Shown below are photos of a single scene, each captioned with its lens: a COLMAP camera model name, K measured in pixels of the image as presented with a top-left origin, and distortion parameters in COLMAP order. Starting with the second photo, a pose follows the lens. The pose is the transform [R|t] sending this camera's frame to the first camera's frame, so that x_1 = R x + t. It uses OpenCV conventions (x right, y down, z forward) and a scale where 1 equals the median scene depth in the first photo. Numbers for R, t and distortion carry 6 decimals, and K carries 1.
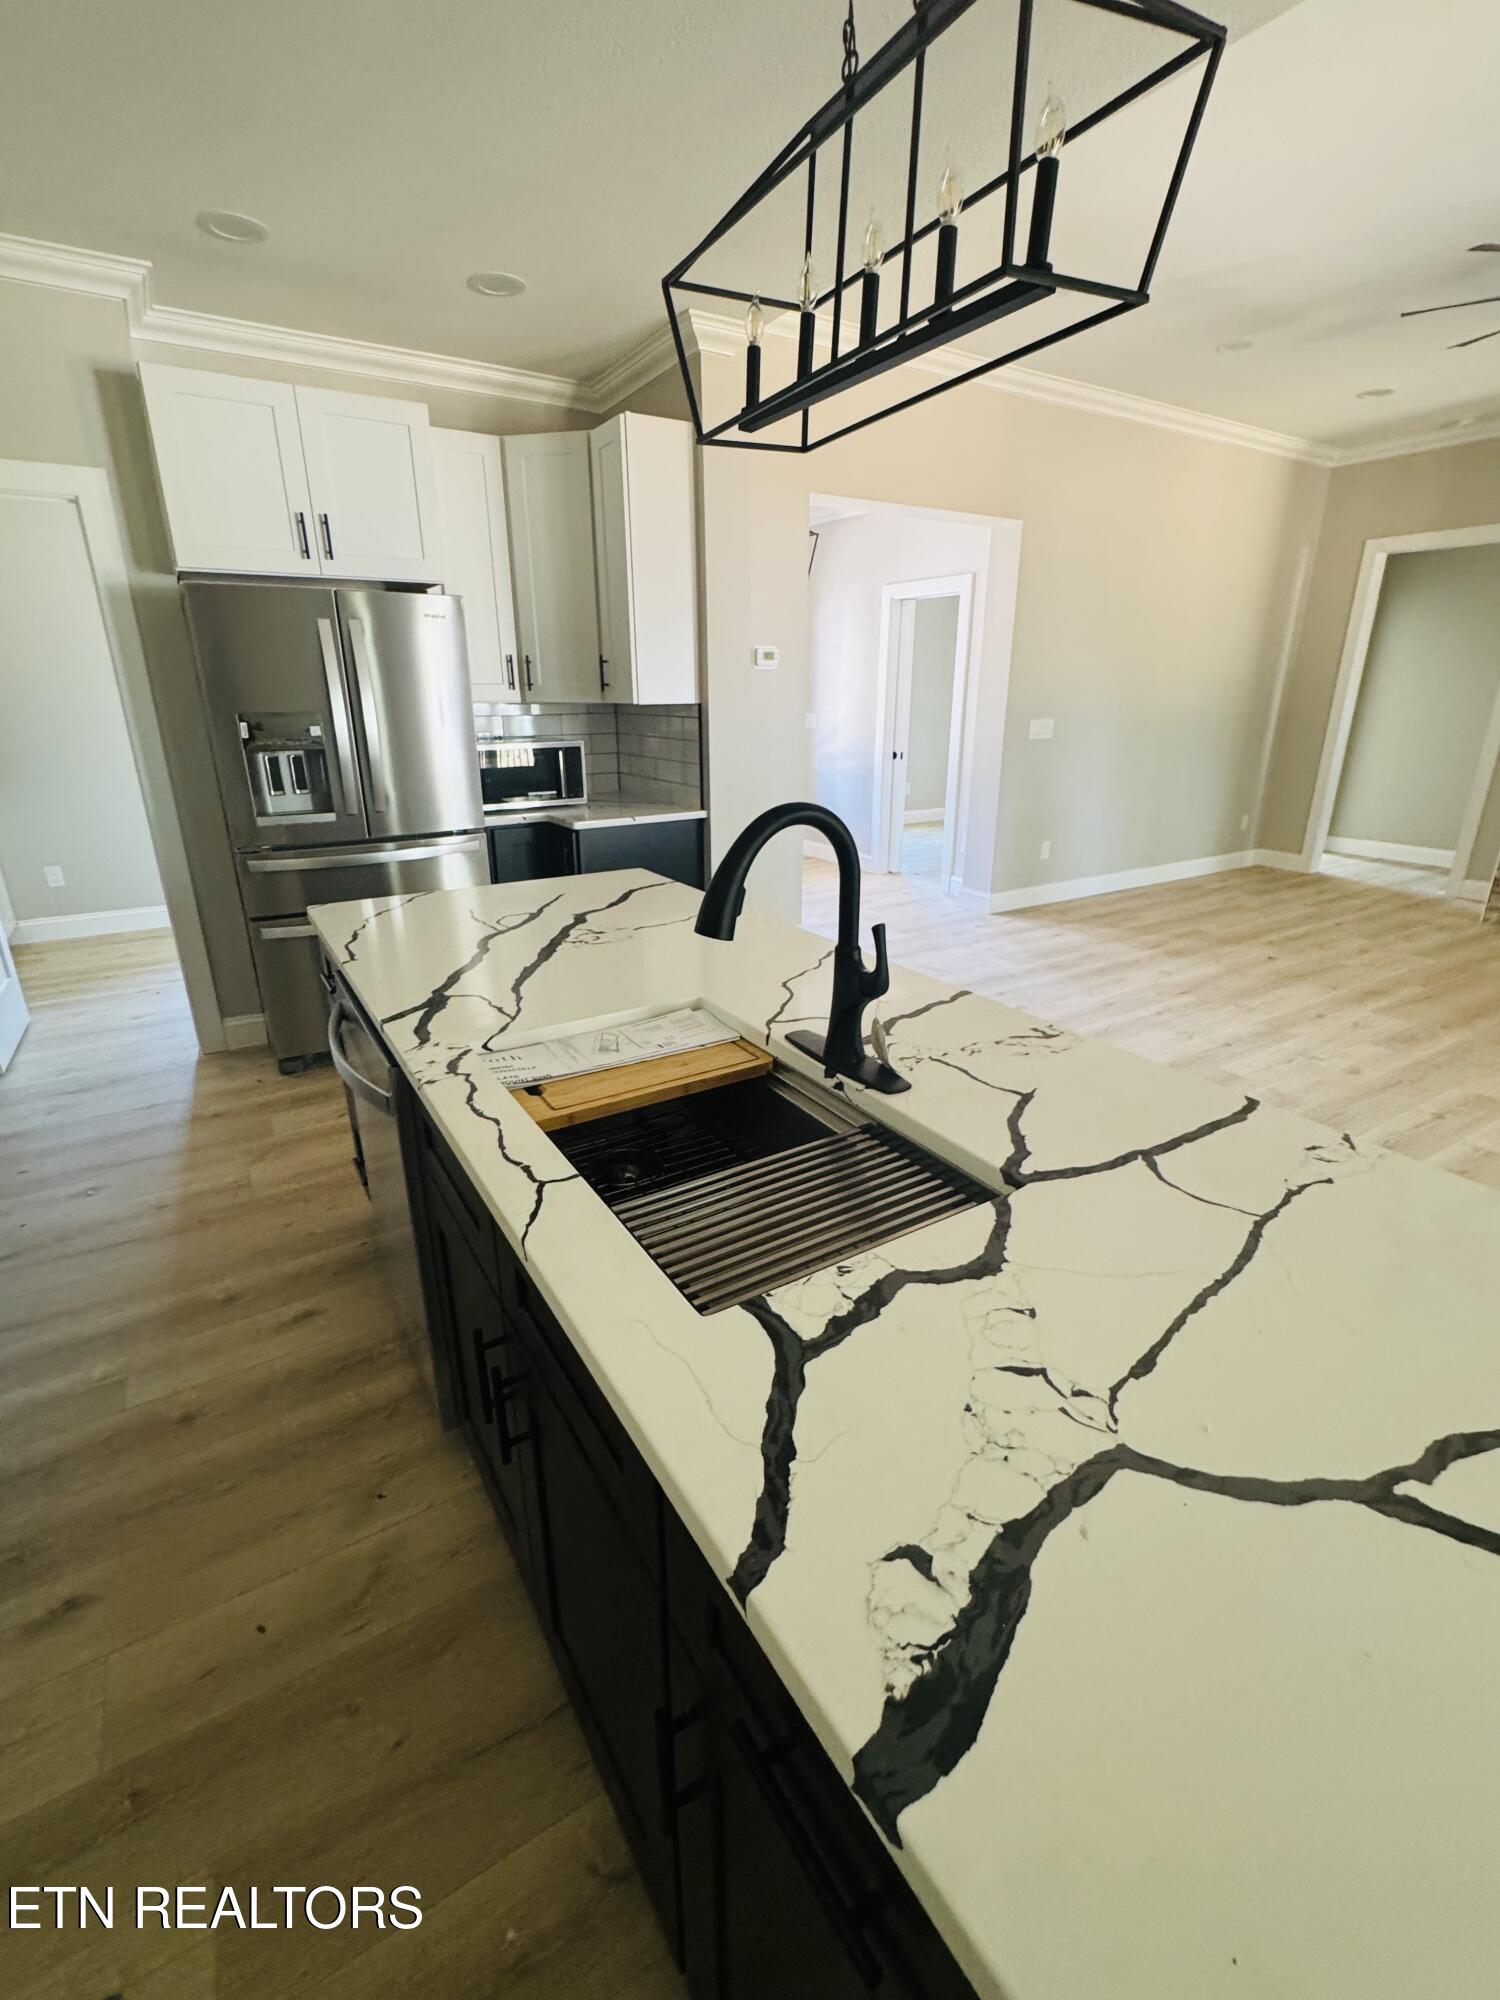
lens RADIAL K [[881.3, 0, 744.9], [0, 881.3, 1000.6], [0, 0, 1]] dist [-0.000550, -0.000355]
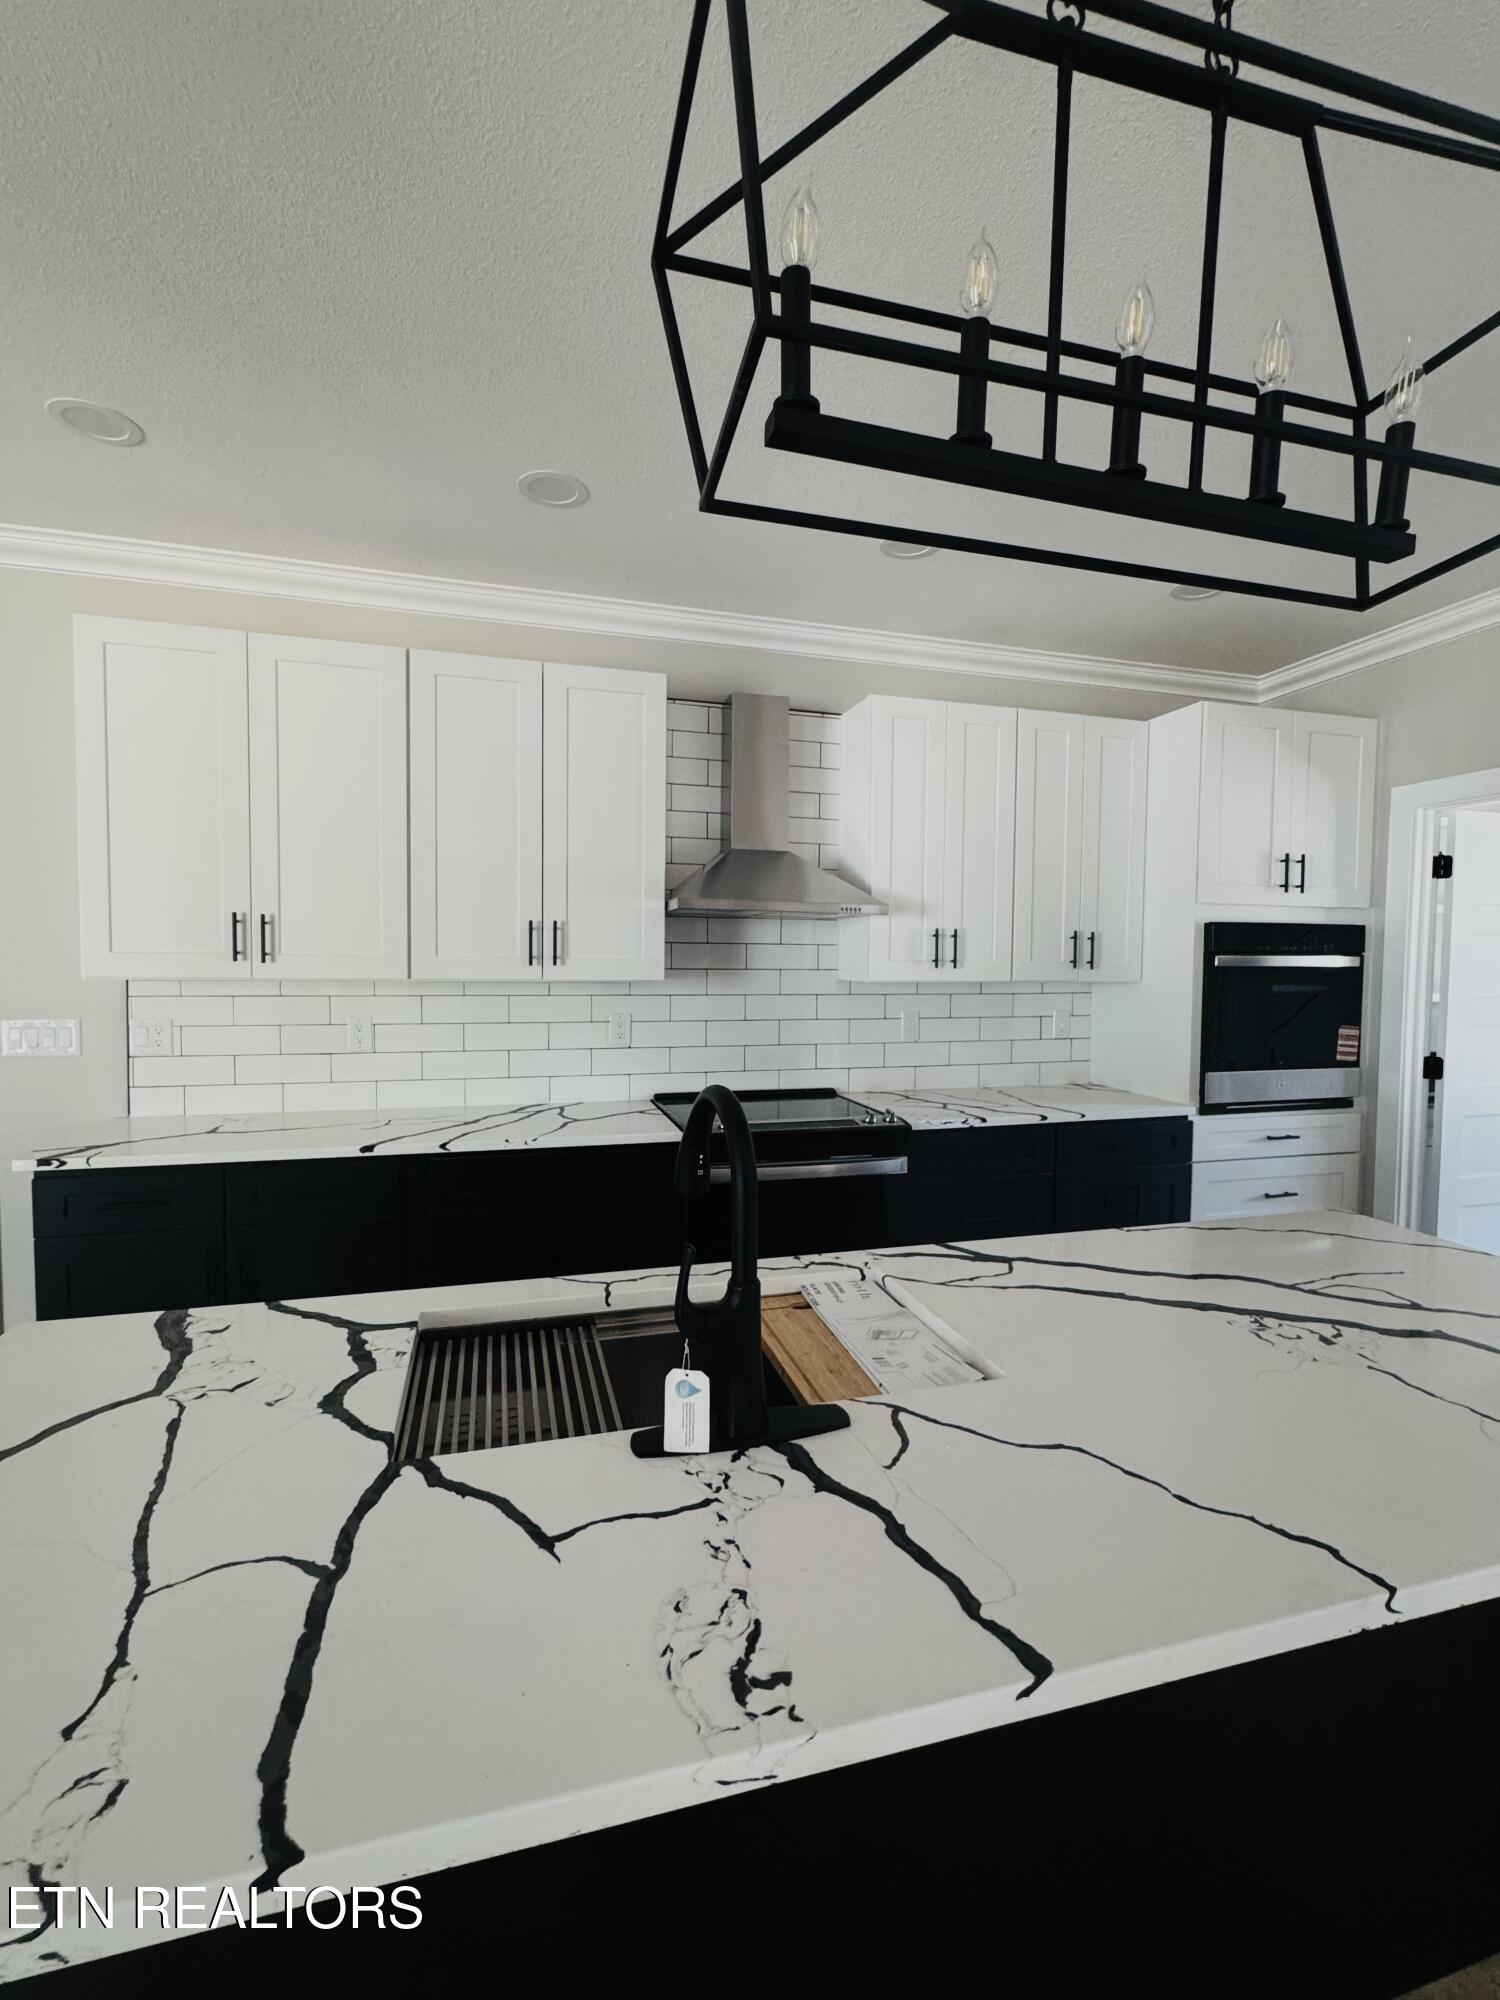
lens RADIAL K [[881.3, 0, 742.1], [0, 881.3, 996.7], [0, 0, 1]] dist [-0.000550, -0.000355]
pose [[-0.278129, 0.042392, -0.959608, 1.164459], [-0.330398, 0.933844, 0.137015, -0.545399], [0.901932, 0.355161, -0.245723, 1.473372]]
